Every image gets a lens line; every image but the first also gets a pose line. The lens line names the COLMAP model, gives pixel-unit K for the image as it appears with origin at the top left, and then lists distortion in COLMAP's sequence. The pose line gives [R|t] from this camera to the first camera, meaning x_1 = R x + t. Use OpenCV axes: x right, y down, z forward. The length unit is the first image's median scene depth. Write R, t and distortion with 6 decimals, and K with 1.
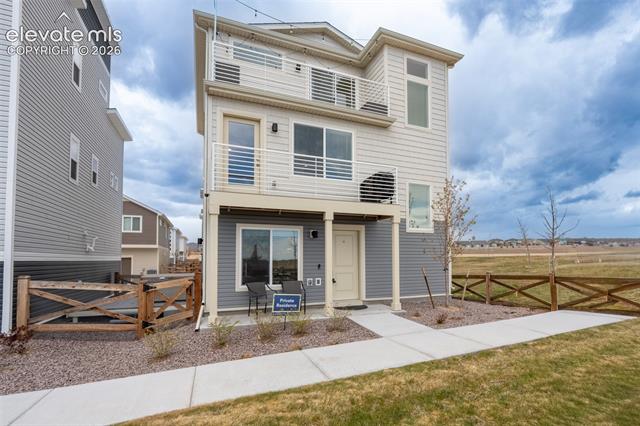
lens RADIAL K [[283.5, 0, 351.6], [0, 283.5, 252.8], [0, 0, 1]] dist [-0.008991, 0.001117]
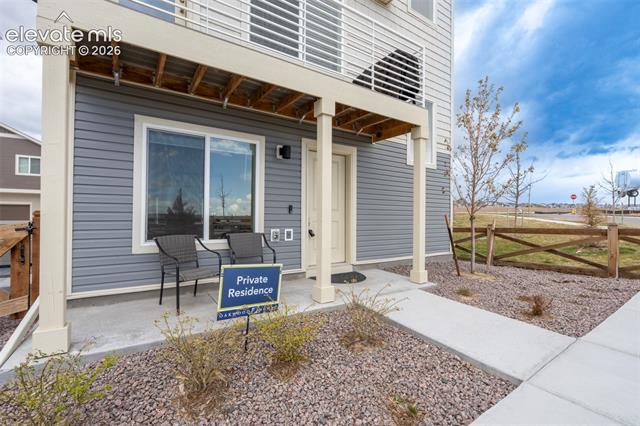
lens RADIAL K [[283.5, 0, 316.4], [0, 283.5, 214.1], [0, 0, 1]] dist [-0.008991, 0.001117]
pose [[0.991969, 0.017512, 0.125261, -0.144312], [-0.021305, 0.999352, 0.029010, 0.043984], [-0.124672, -0.031445, 0.991700, 0.441035]]
